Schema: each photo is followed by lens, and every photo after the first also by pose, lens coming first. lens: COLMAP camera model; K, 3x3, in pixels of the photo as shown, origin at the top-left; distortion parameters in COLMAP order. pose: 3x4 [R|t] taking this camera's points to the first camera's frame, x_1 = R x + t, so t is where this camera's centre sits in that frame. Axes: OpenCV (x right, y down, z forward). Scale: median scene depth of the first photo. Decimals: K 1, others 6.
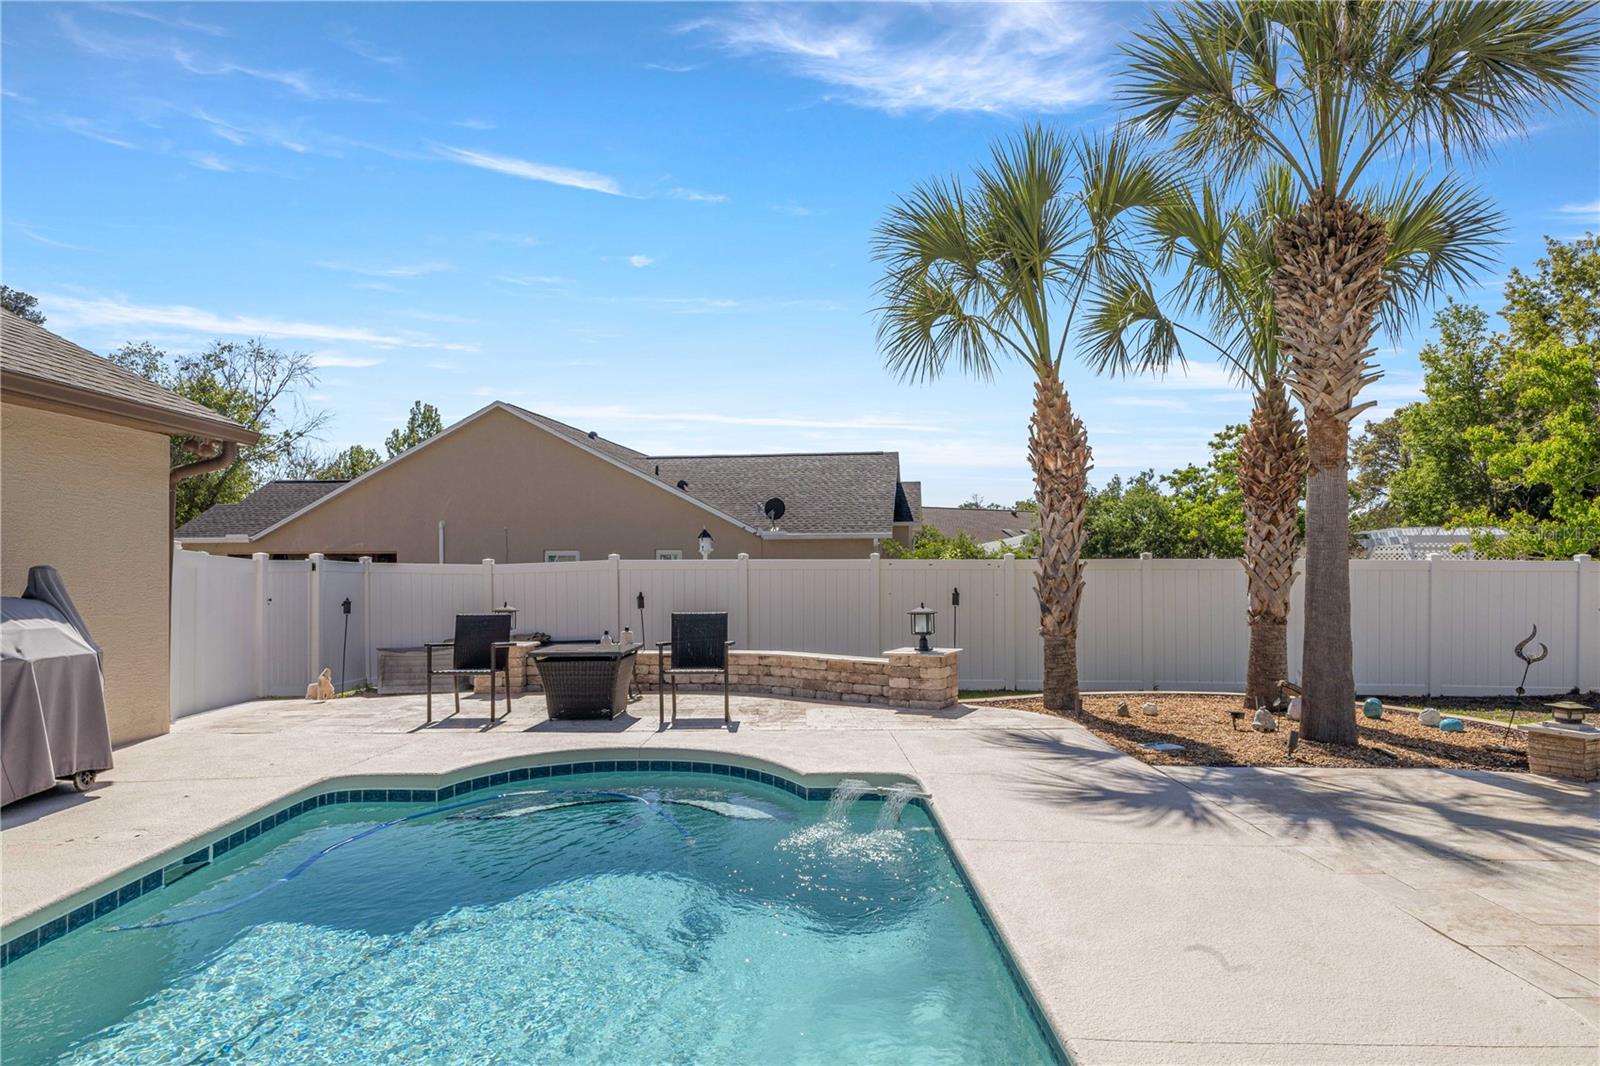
lens RADIAL K [[997.7, 0, 791.8], [0, 997.7, 553.5], [0, 0, 1]] dist [-0.008101, 0.005195]
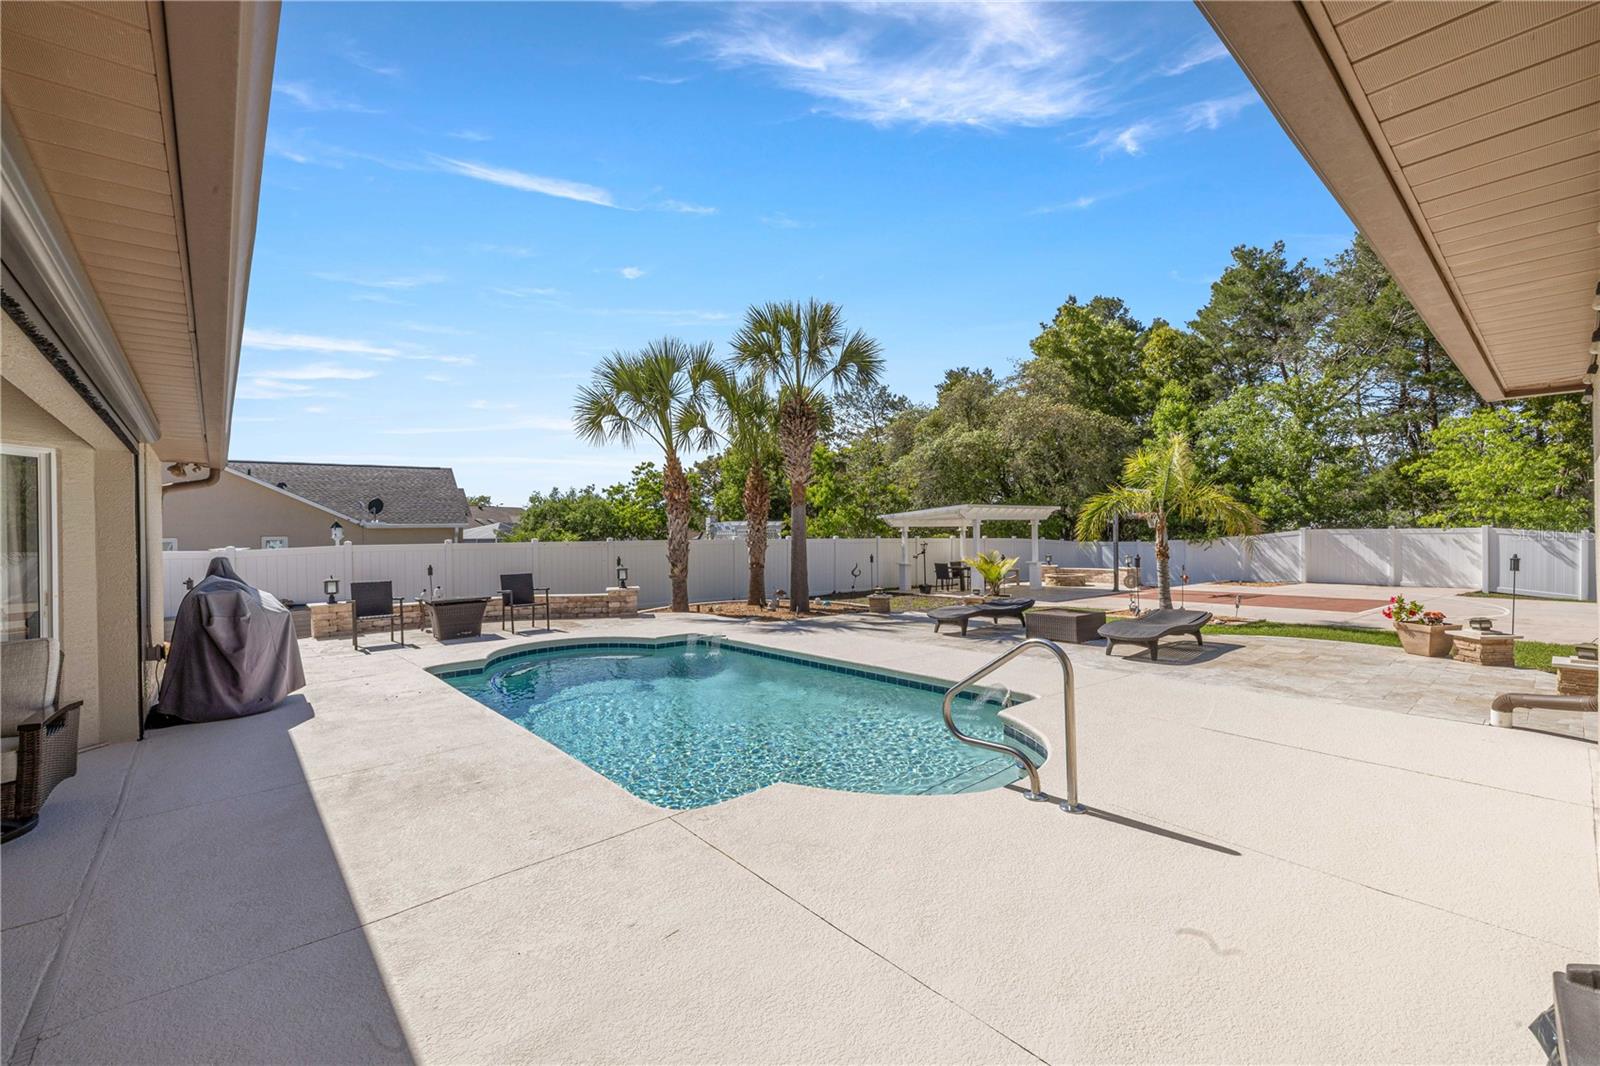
lens RADIAL K [[656.1, 0, 797.7], [0, 656.1, 529.2], [0, 0, 1]] dist [-0.004875, 0.000120]
pose [[0.756464, -0.003894, 0.654024, -0.443876], [0.008385, 0.999958, -0.003745, -0.012066], [-0.653982, 0.008317, 0.756465, -0.213797]]
